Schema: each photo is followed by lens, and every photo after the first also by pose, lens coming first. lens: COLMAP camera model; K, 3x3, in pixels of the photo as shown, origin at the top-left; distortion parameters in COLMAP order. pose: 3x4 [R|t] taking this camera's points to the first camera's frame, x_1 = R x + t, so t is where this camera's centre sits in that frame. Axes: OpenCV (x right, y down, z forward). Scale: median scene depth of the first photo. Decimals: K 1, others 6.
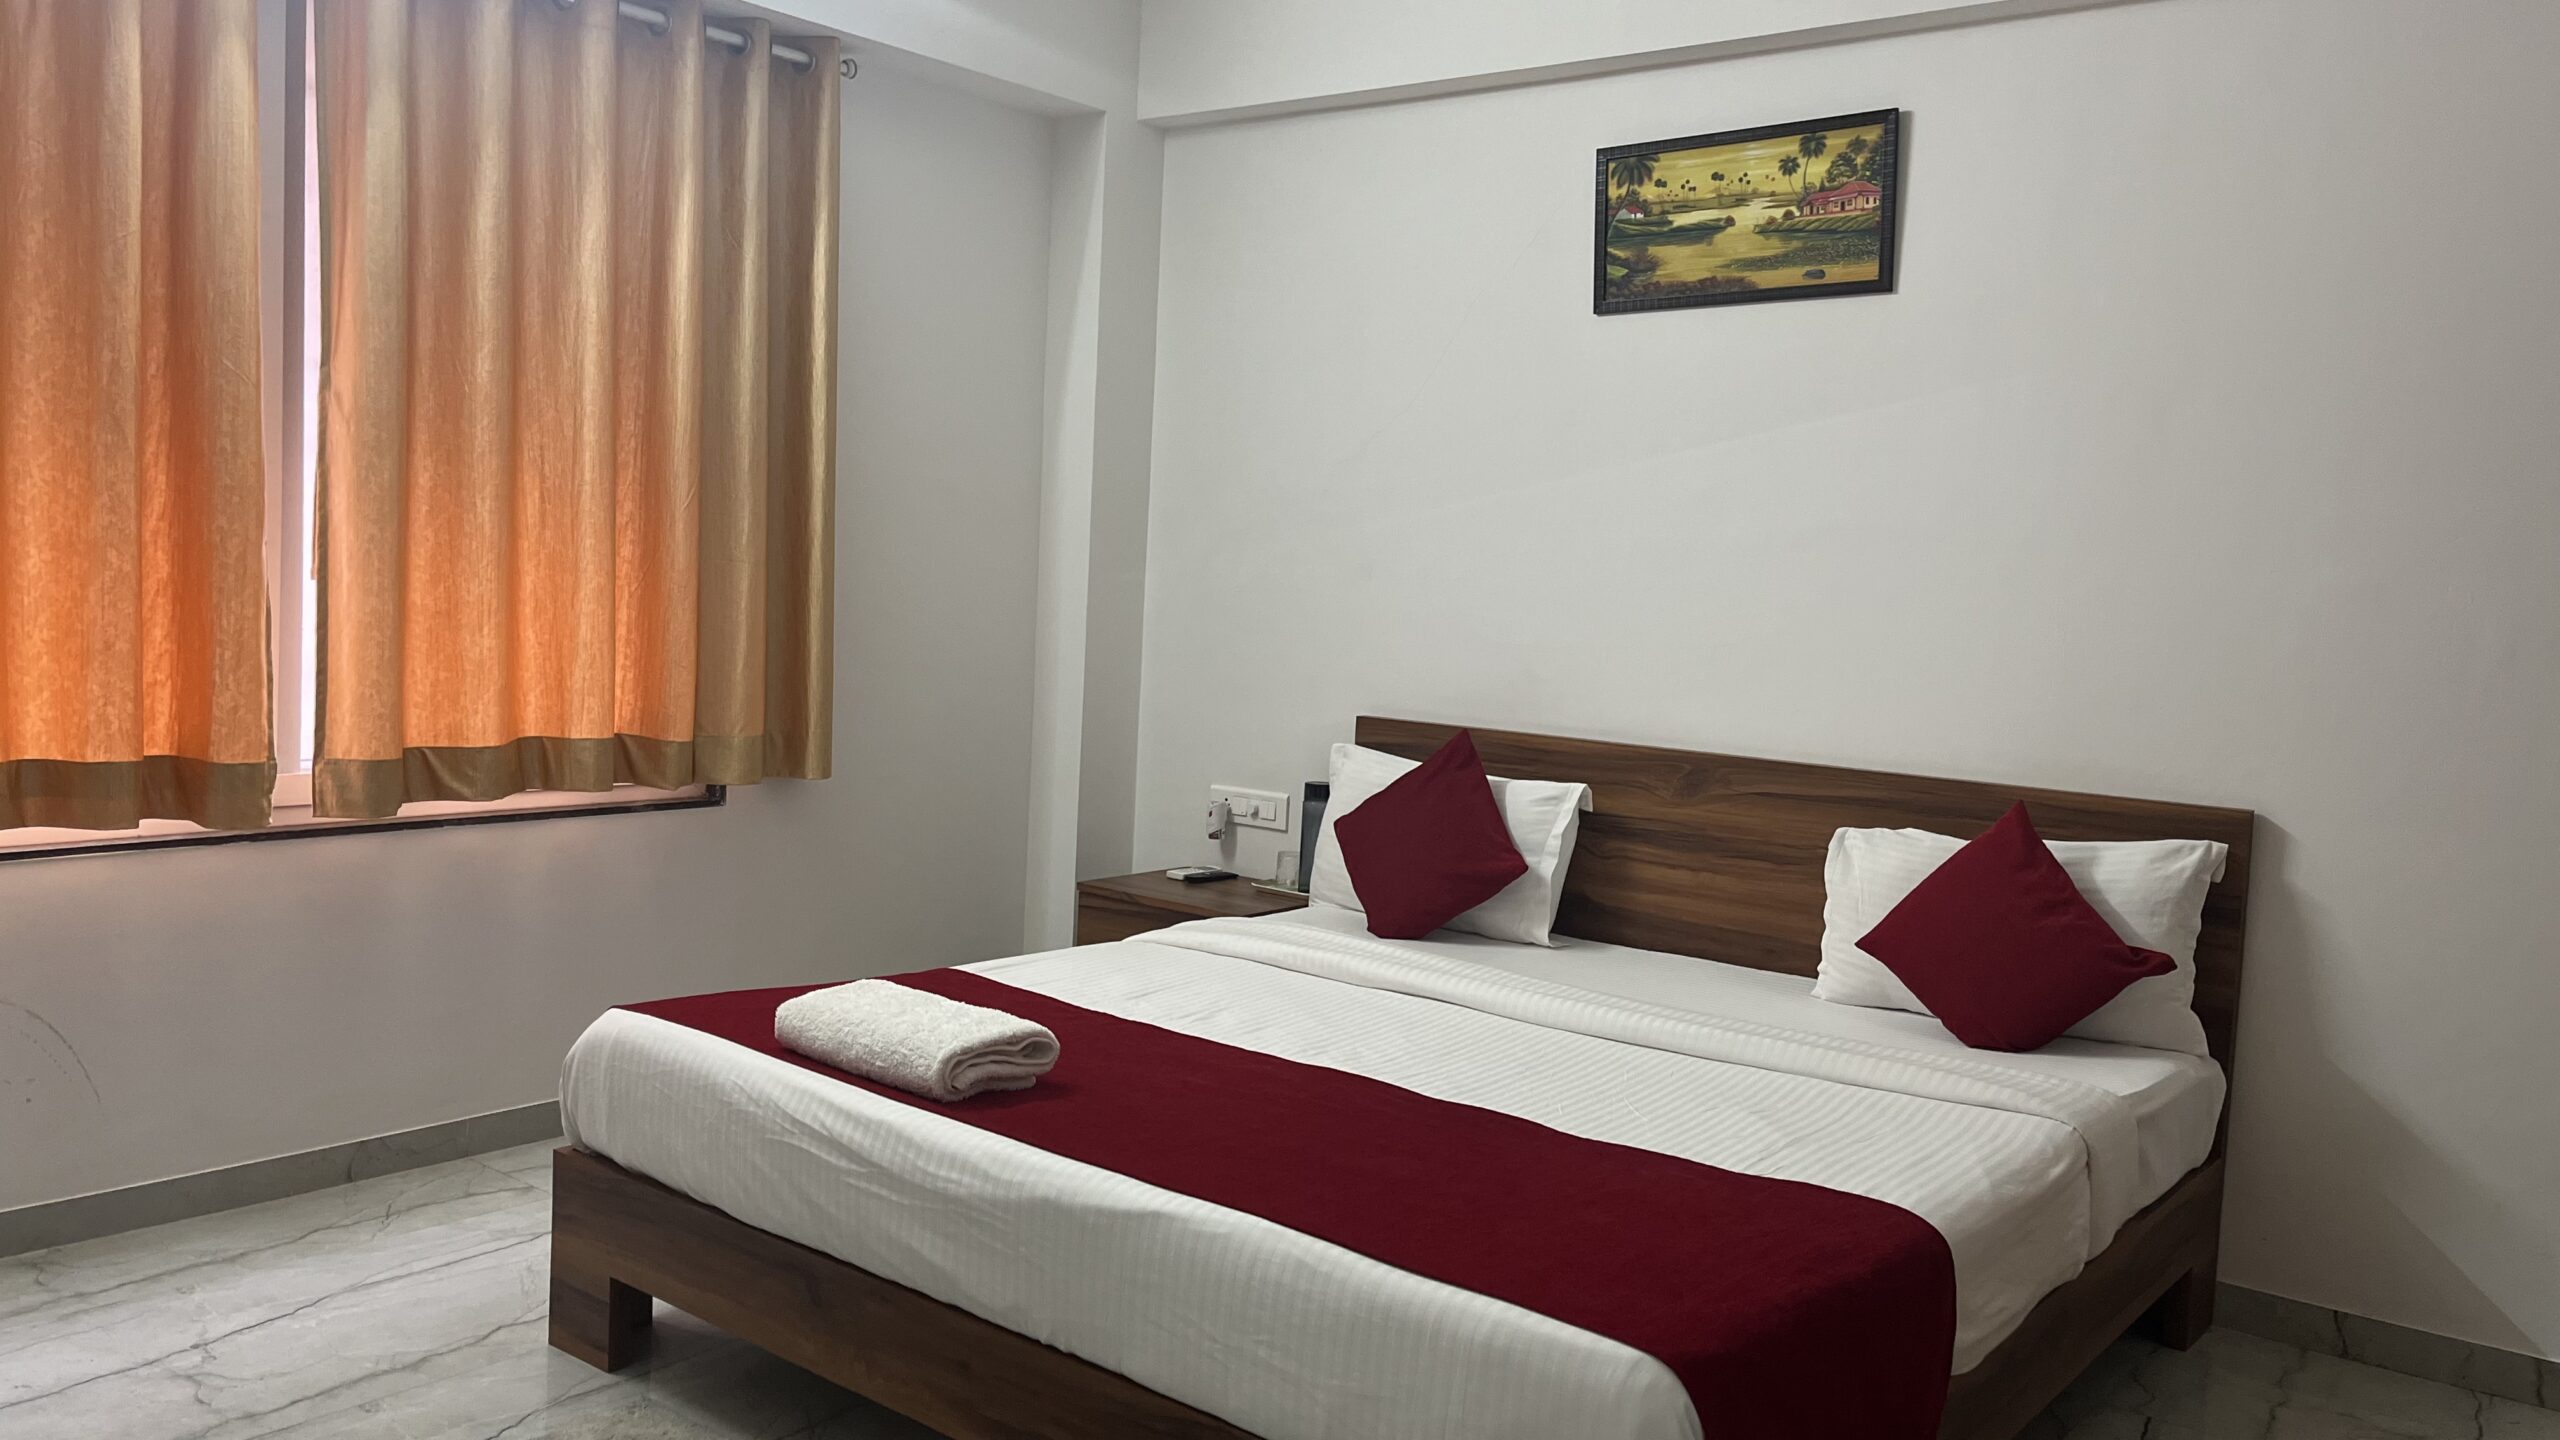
lens RADIAL K [[2049.6, 0, 1280.0], [0, 2049.6, 720.0], [0, 0, 1]] dist [-0.007476, -0.008147]
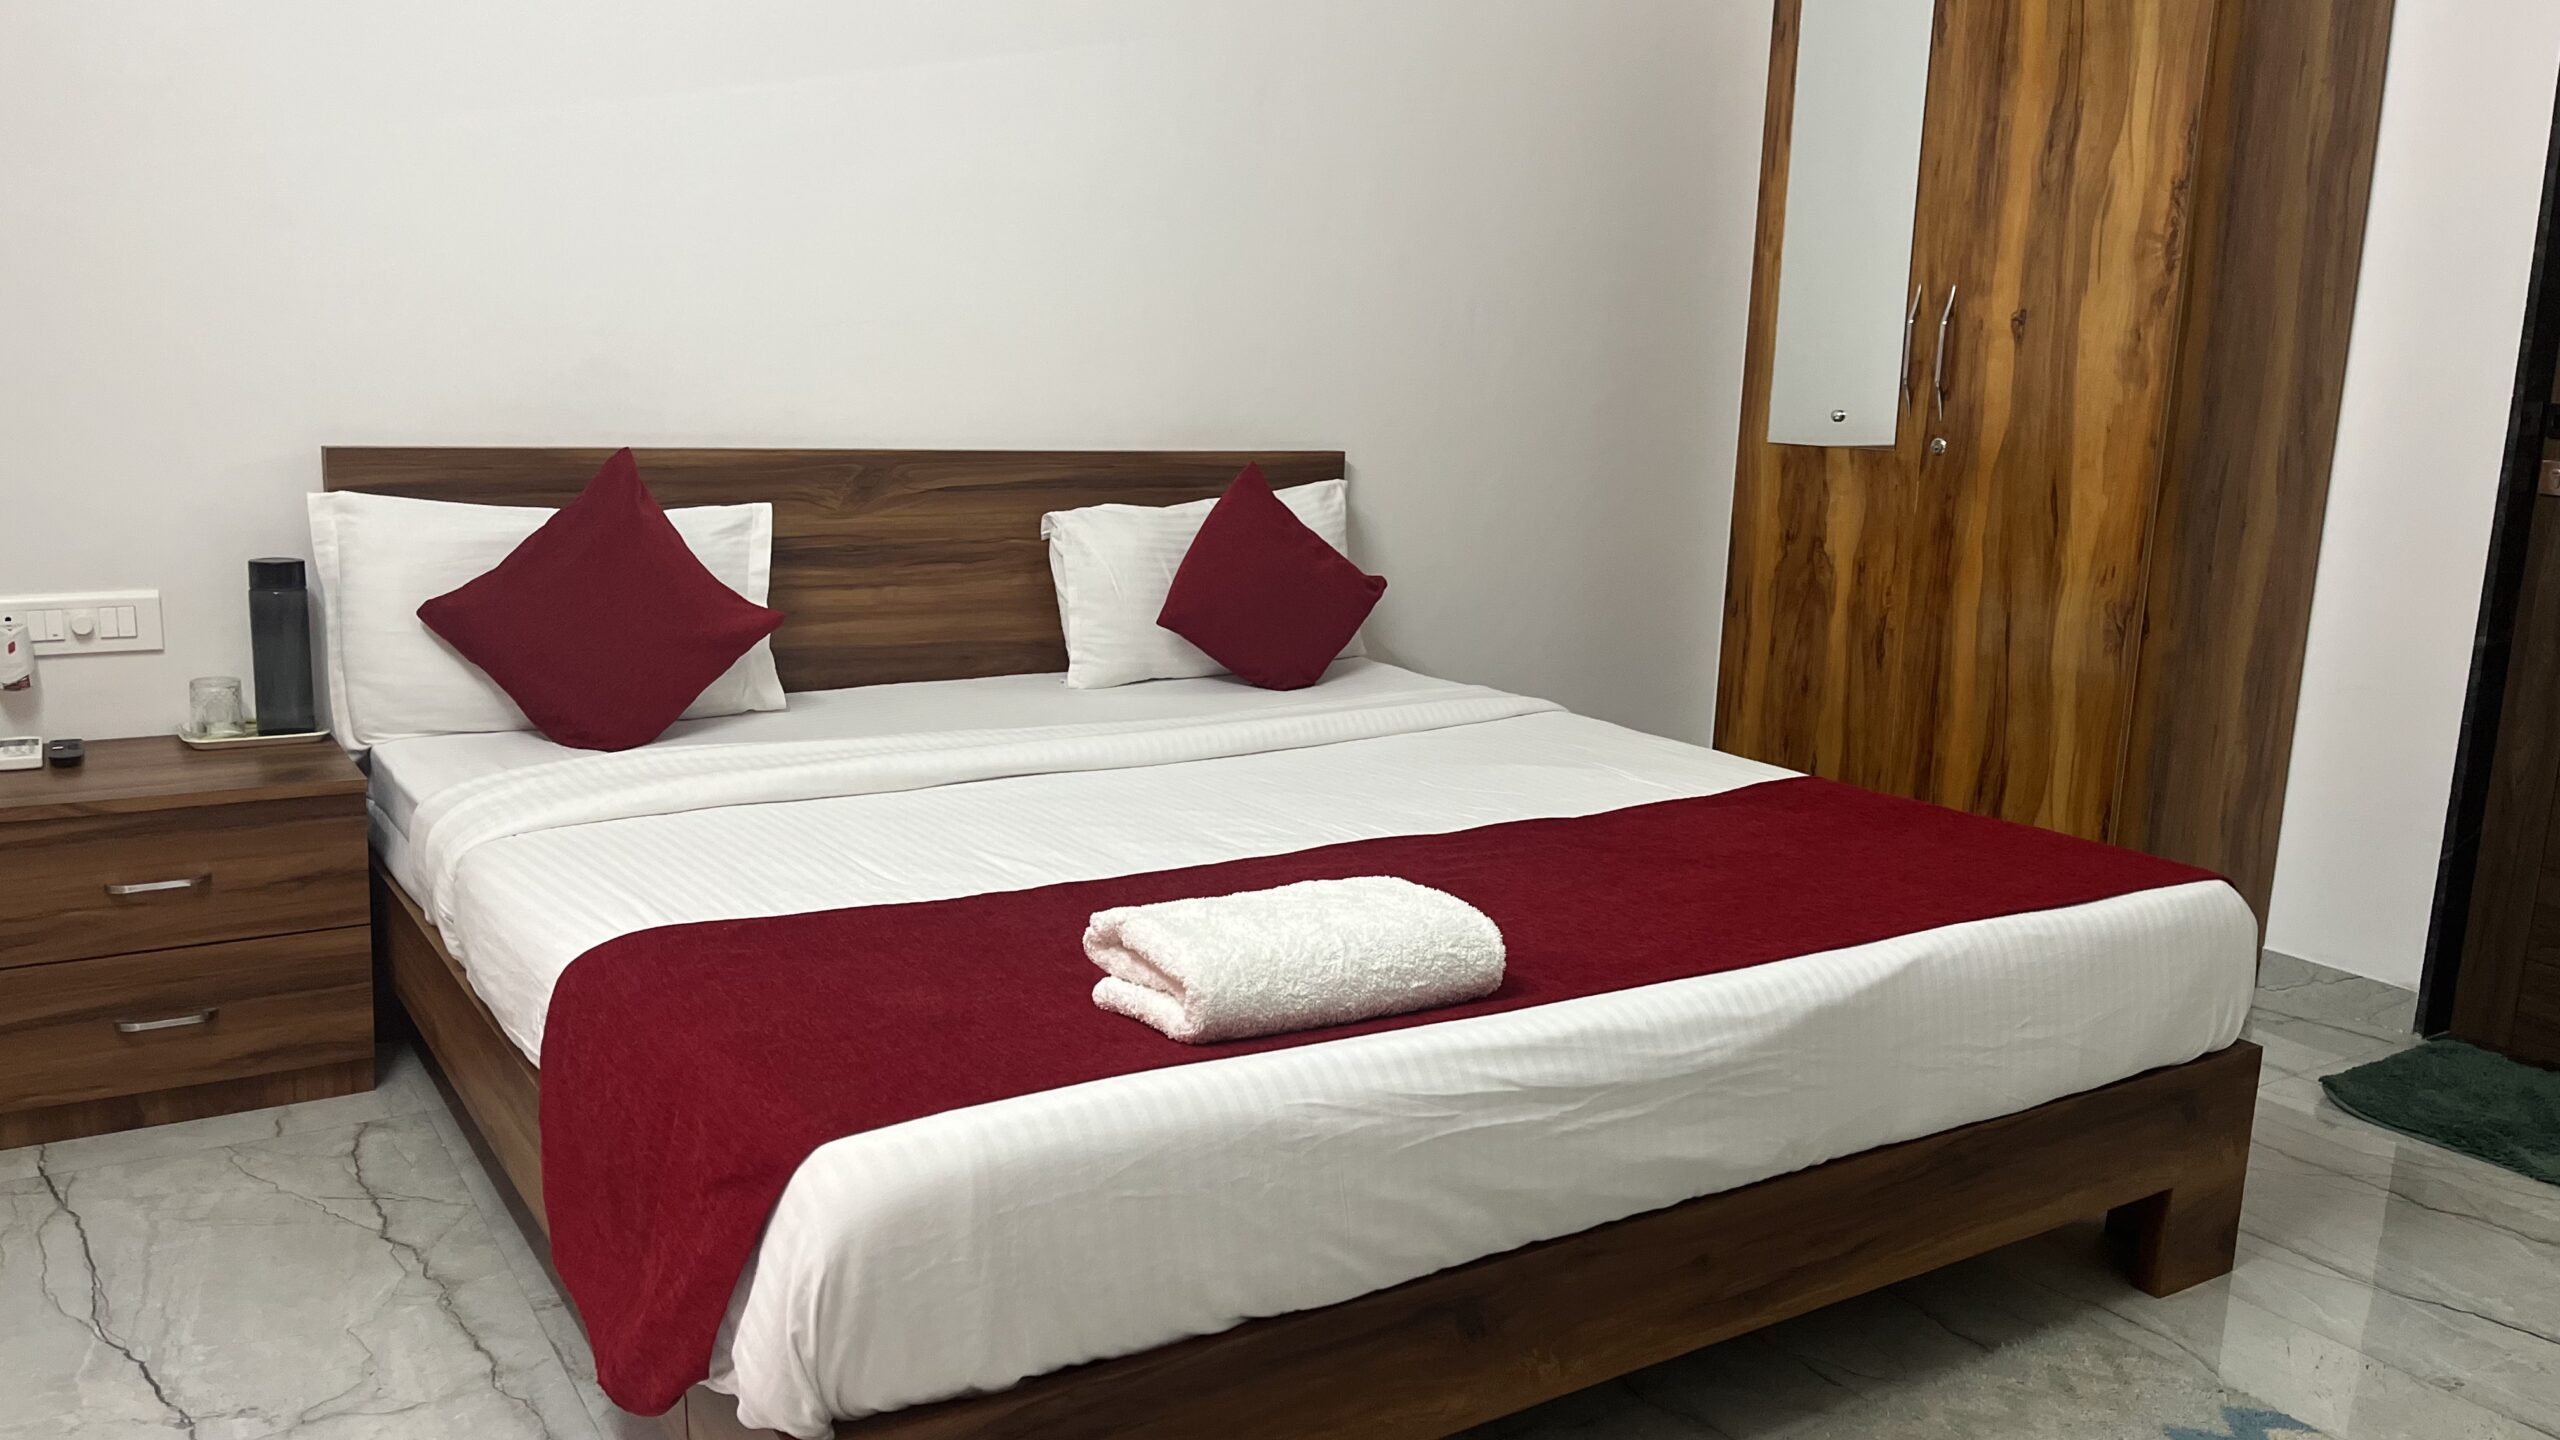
lens RADIAL K [[2049.6, 0, 1280.0], [0, 2049.6, 720.0], [0, 0, 1]] dist [-0.007476, -0.008147]
pose [[0.278408, -0.216525, 0.935738, -0.839796], [0.050512, 0.976210, 0.210862, -0.067100], [-0.959134, -0.011439, 0.282722, 0.858439]]
